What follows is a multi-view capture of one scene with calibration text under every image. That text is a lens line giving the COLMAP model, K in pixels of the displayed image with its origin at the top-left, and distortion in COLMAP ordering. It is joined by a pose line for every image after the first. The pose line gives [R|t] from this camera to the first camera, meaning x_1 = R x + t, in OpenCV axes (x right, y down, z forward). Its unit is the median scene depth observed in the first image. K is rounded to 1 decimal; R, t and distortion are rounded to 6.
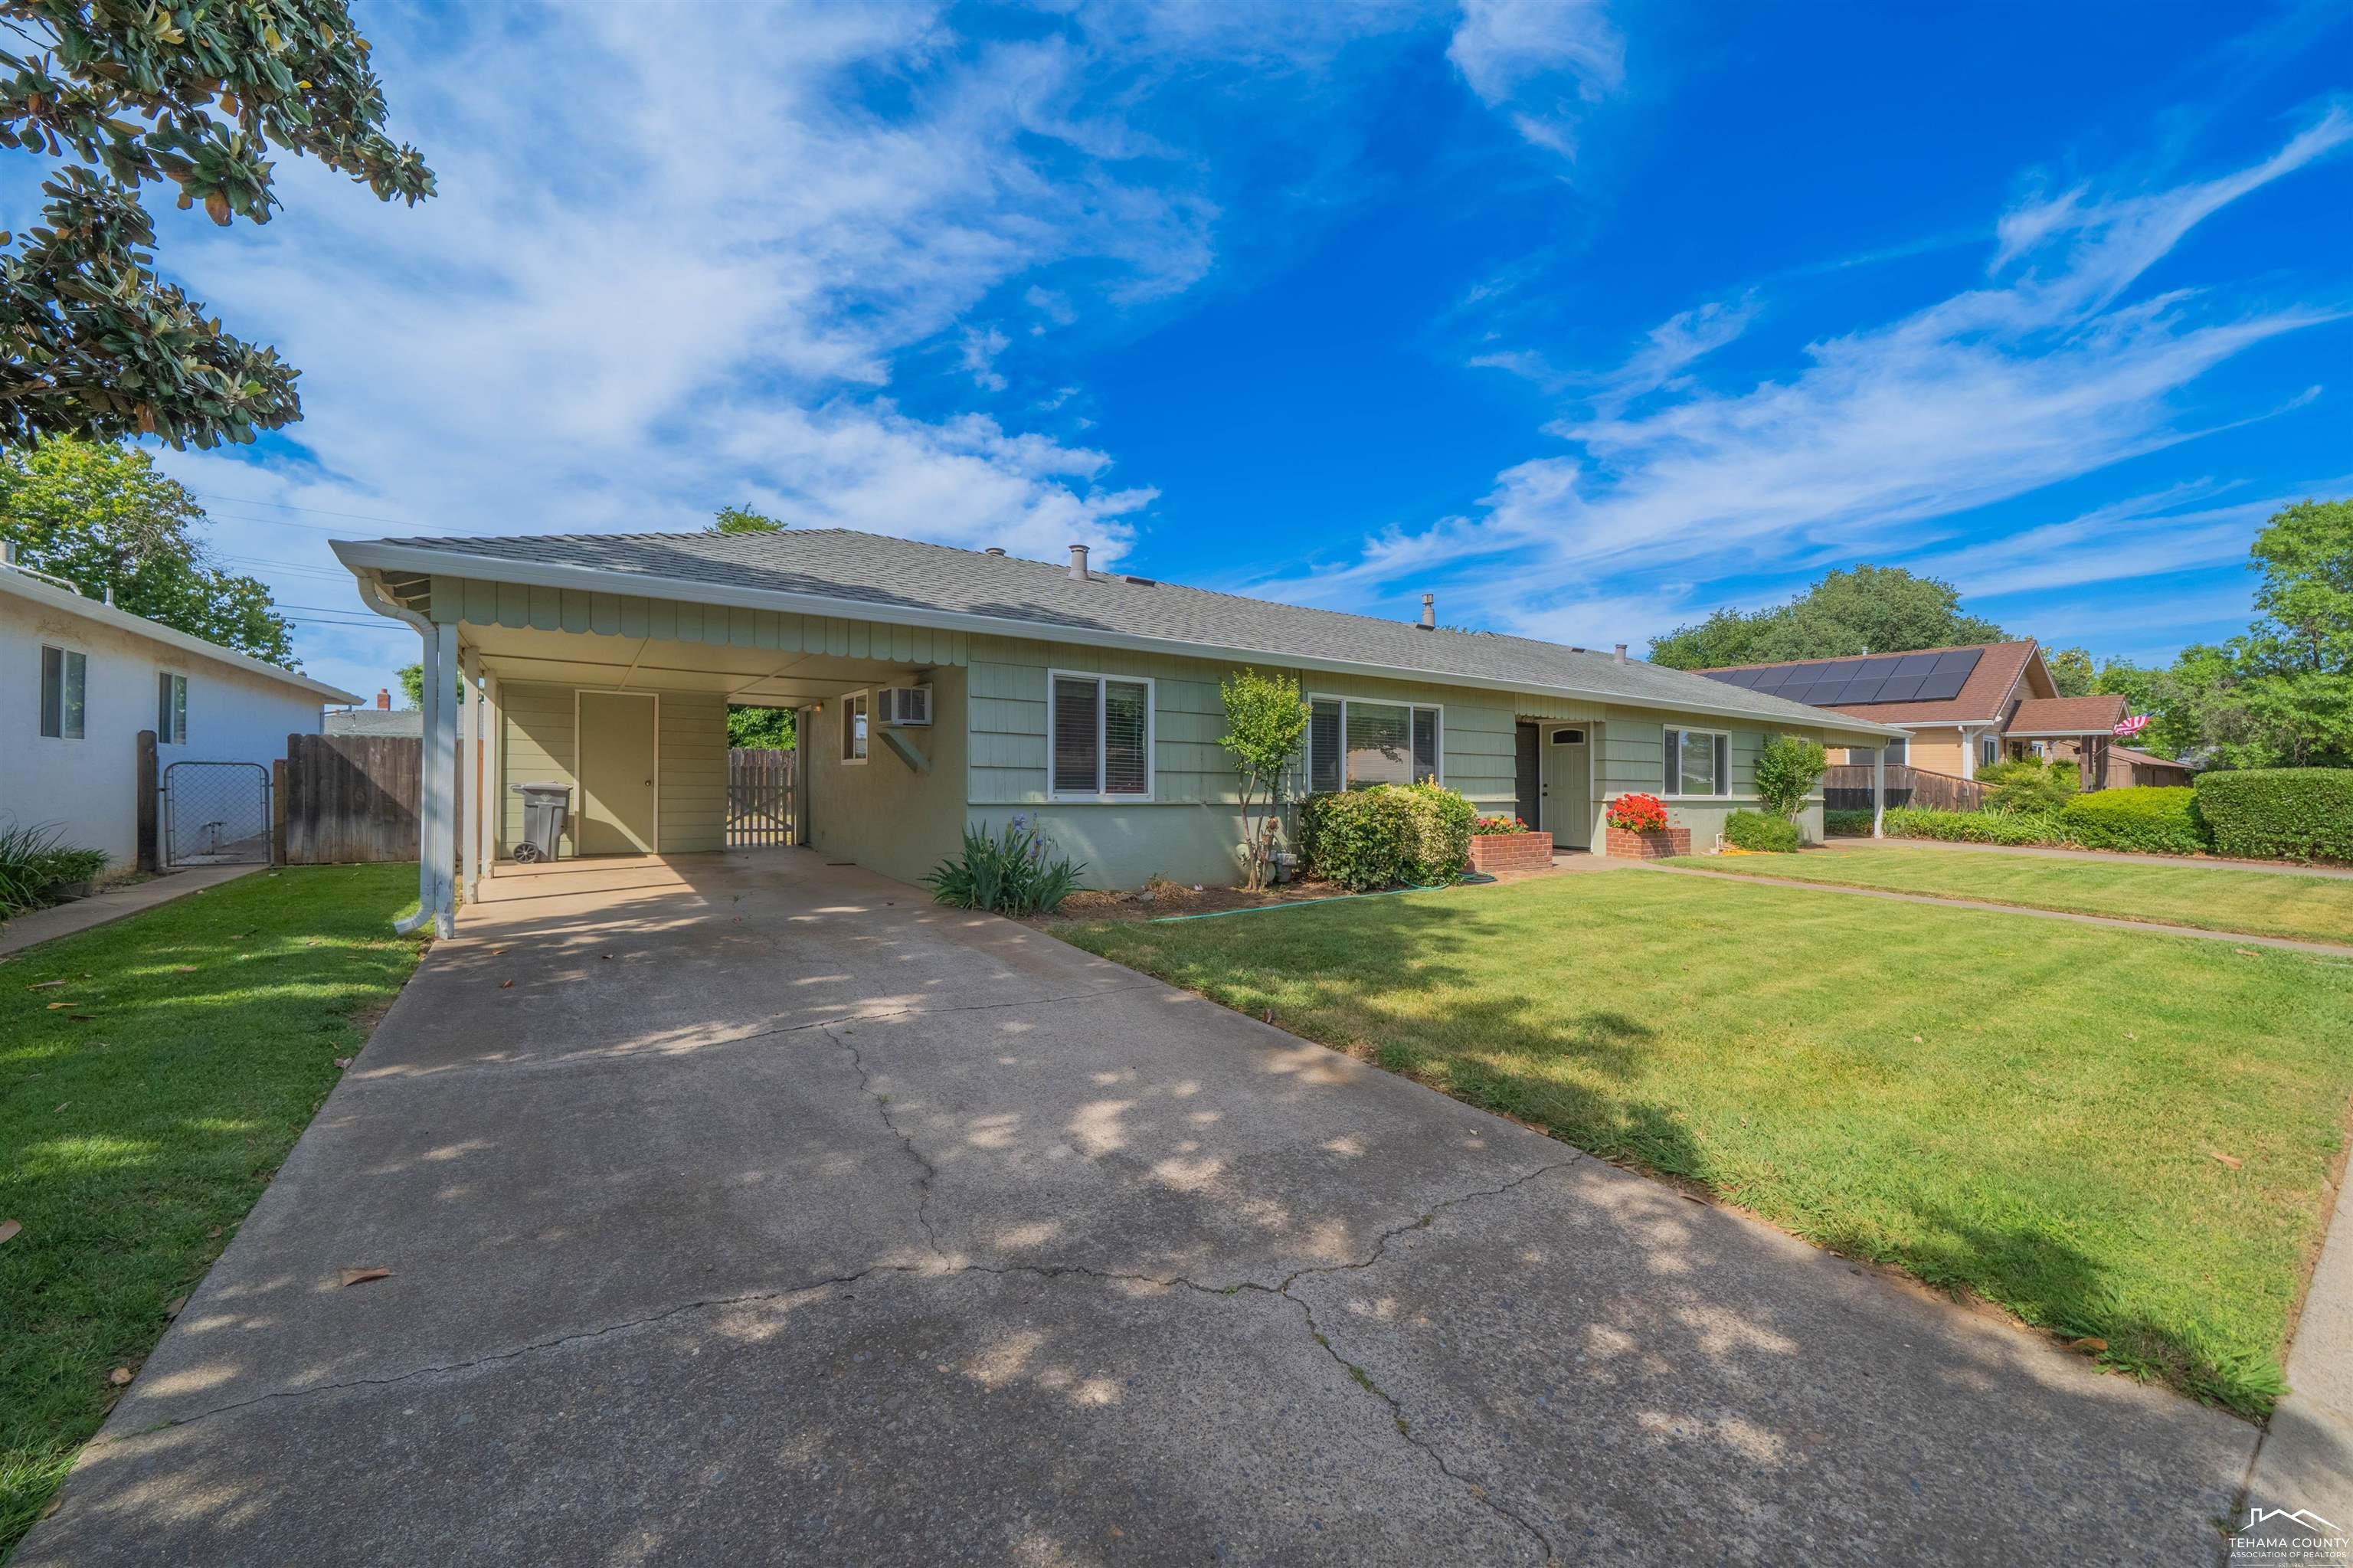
lens RADIAL K [[874.3, 0, 1170.4], [0, 874.3, 762.7], [0, 0, 1]] dist [-0.002485, -0.000118]
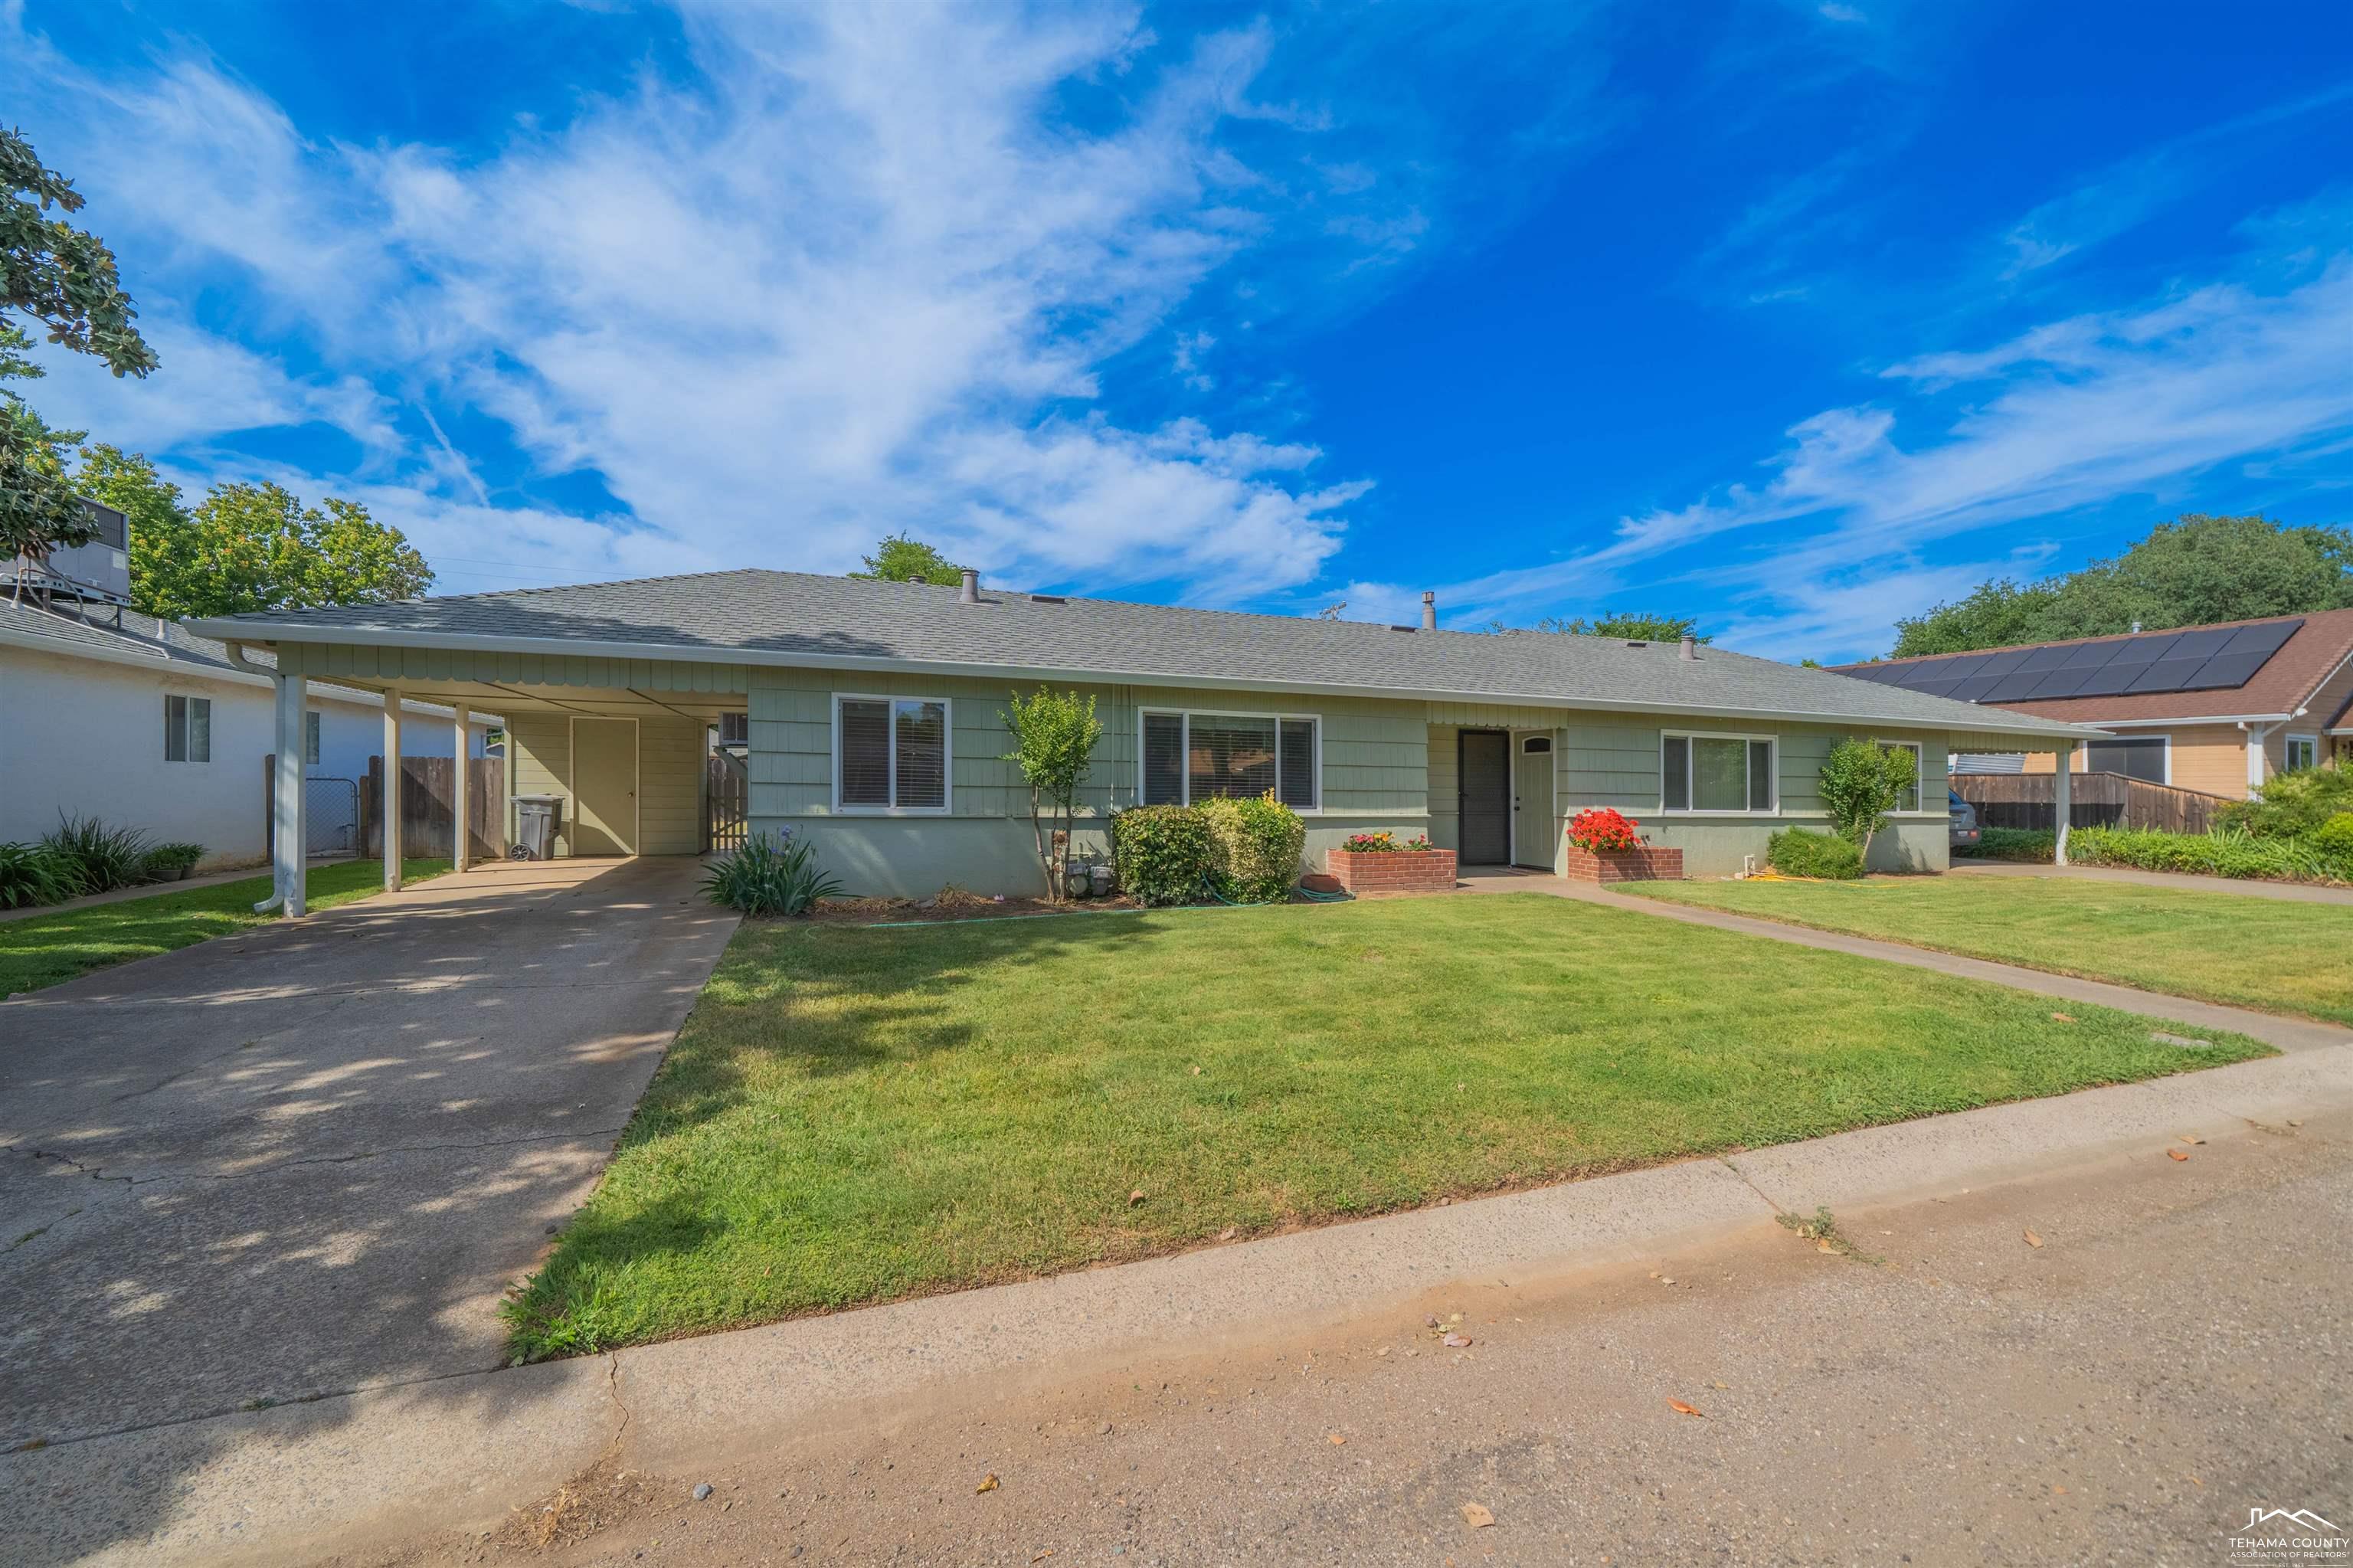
lens RADIAL K [[899.7, 0, 1169.3], [0, 899.7, 787.0], [0, 0, 1]] dist [-0.001648, -0.000123]
pose [[0.970899, 0.000902, -0.239488, 0.174483], [0.003619, 0.999824, 0.018435, -0.002833], [0.239463, -0.018765, 0.970724, 0.003554]]
